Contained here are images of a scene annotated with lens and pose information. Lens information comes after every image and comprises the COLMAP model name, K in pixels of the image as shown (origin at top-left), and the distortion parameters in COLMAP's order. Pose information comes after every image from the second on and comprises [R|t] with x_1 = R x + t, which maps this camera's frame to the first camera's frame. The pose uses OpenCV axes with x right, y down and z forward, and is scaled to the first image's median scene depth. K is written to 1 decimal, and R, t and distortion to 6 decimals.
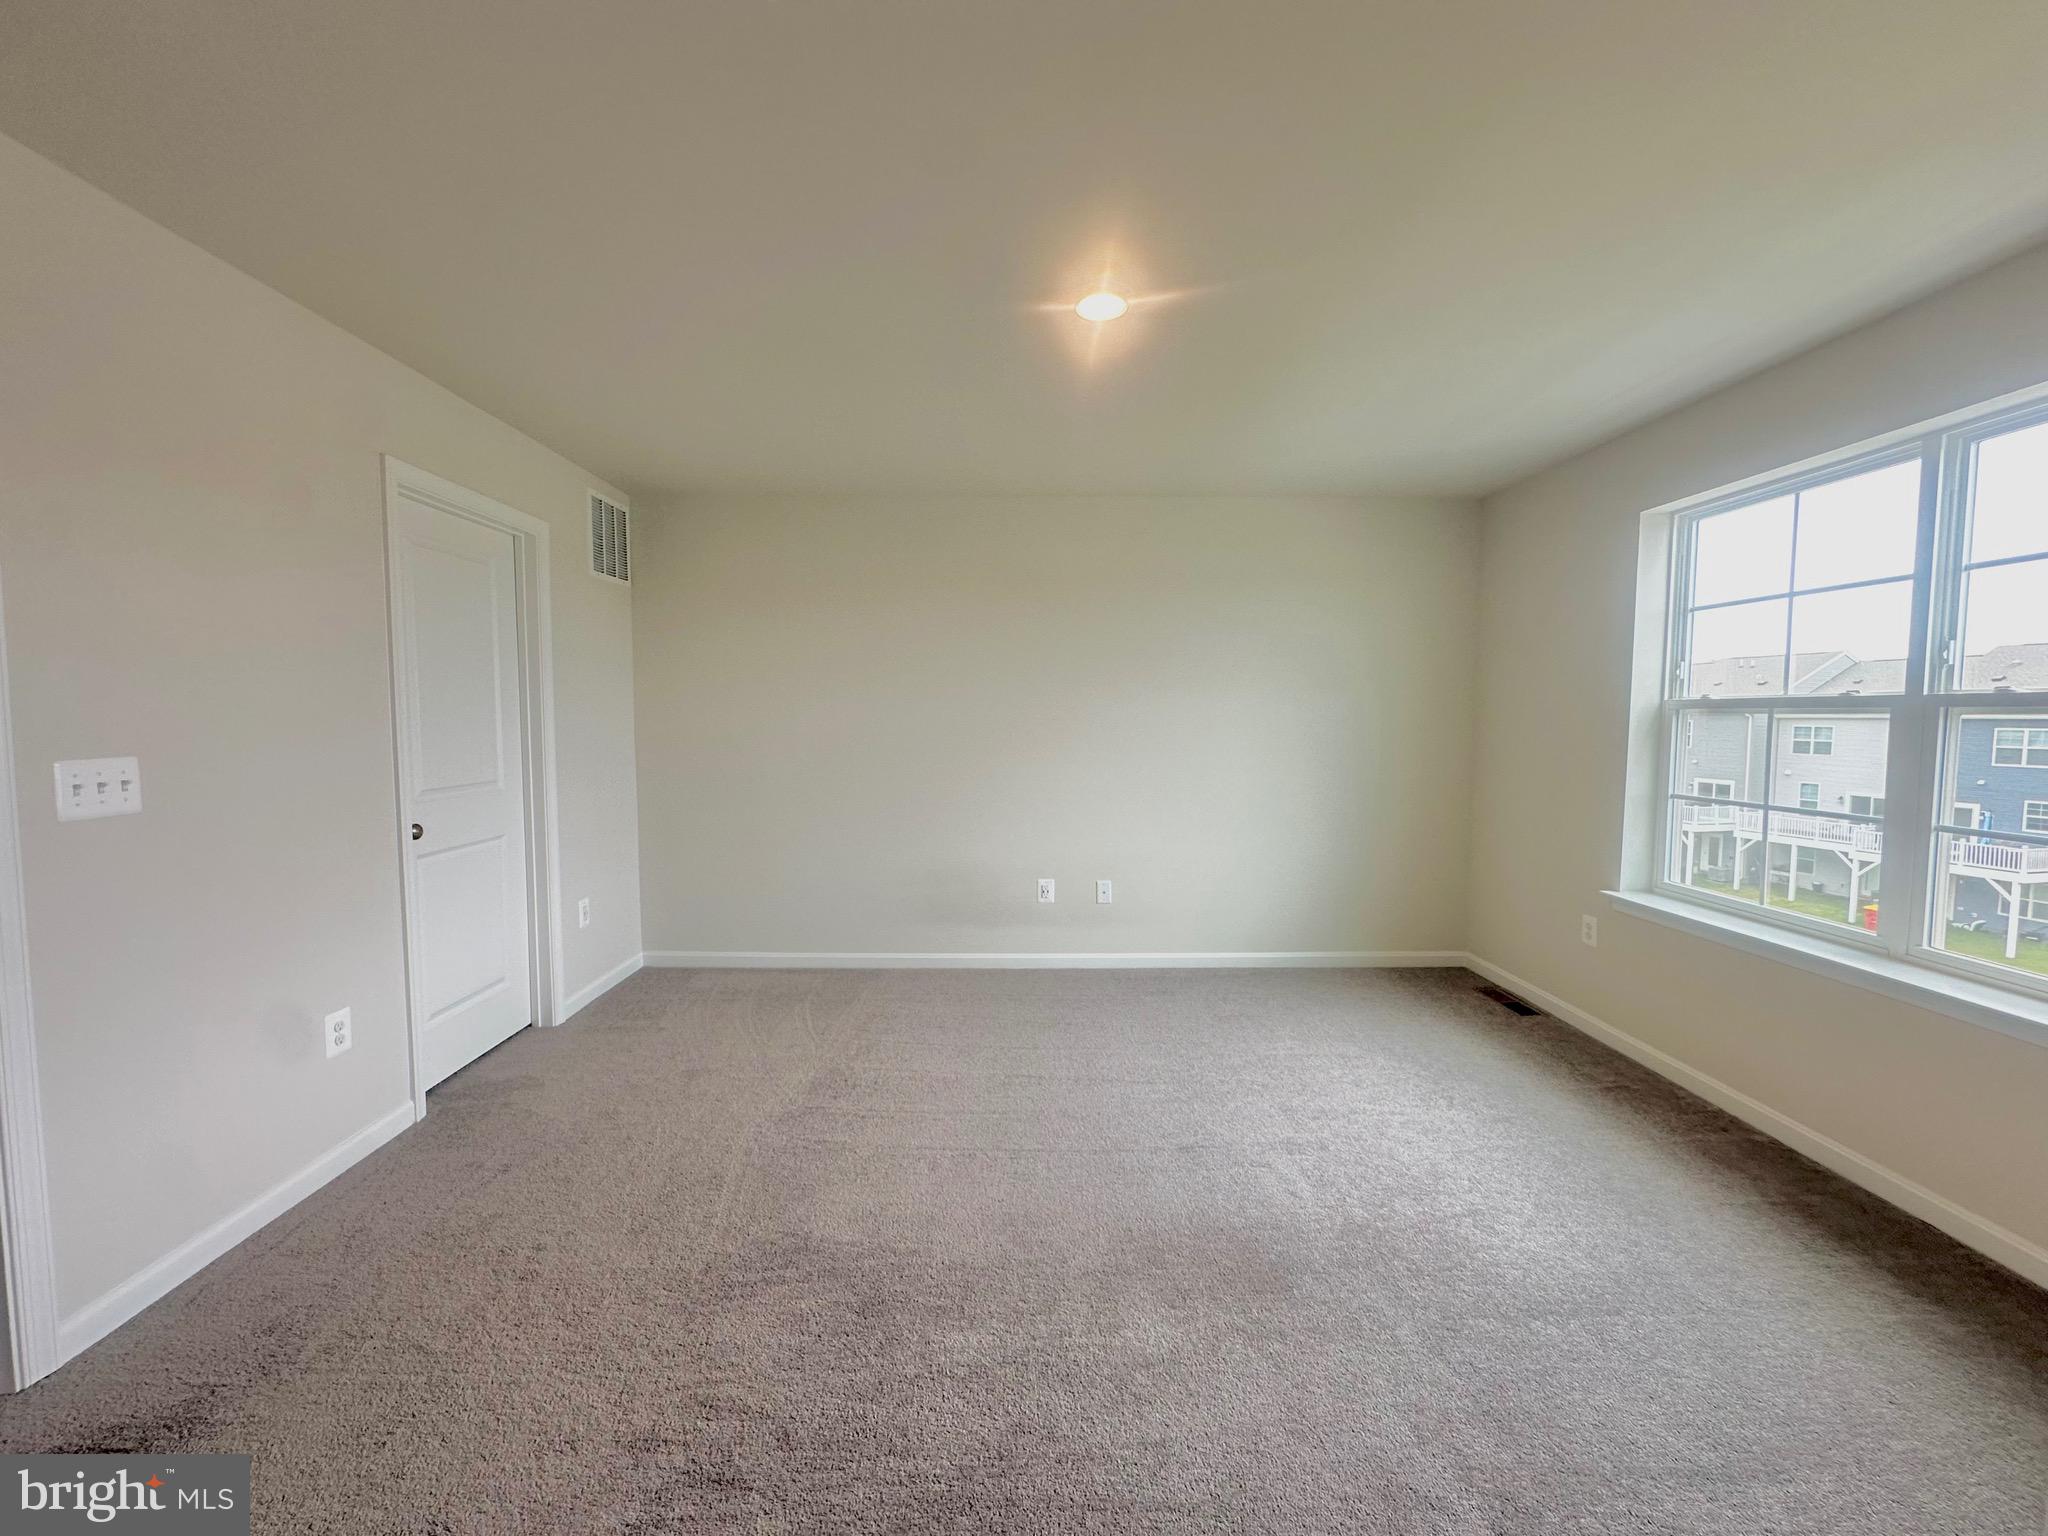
lens RADIAL K [[816.2, 0, 1023.7], [0, 816.2, 767.6], [0, 0, 1]] dist [-0.002746, -0.000125]
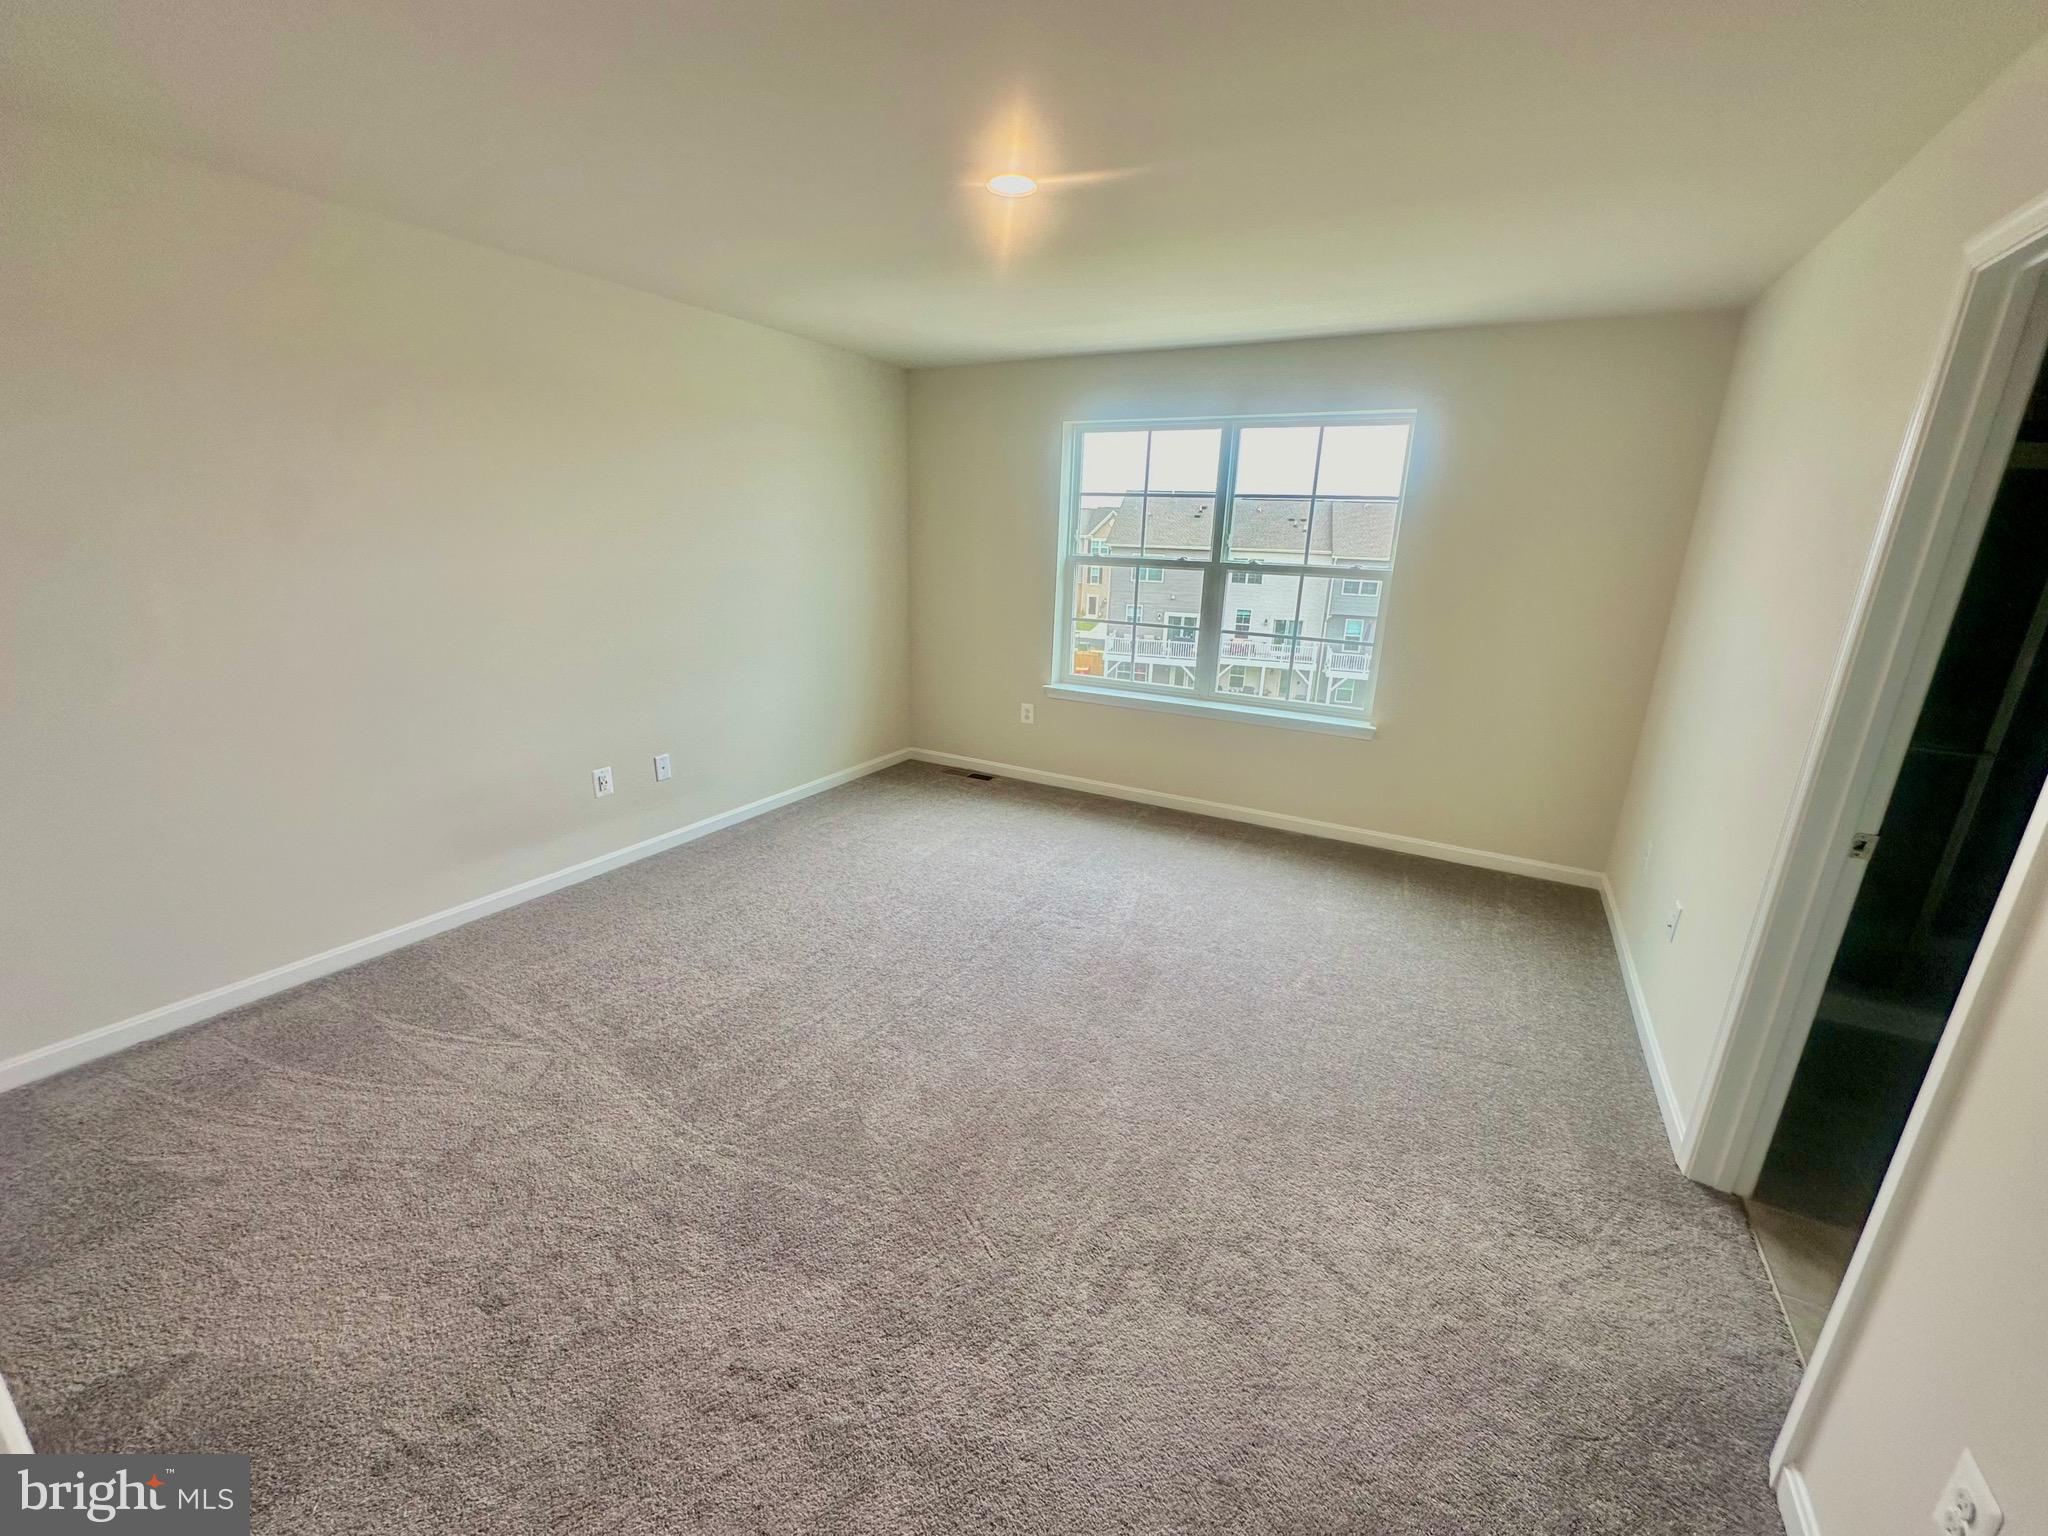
lens RADIAL K [[816.2, 0, 1020.6], [0, 816.2, 760.8], [0, 0, 1]] dist [-0.002746, -0.000125]
pose [[0.502179, -0.224193, 0.835197, -0.613088], [0.028825, 0.969612, 0.242942, -0.083656], [-0.864283, -0.097926, 0.493381, 0.289578]]
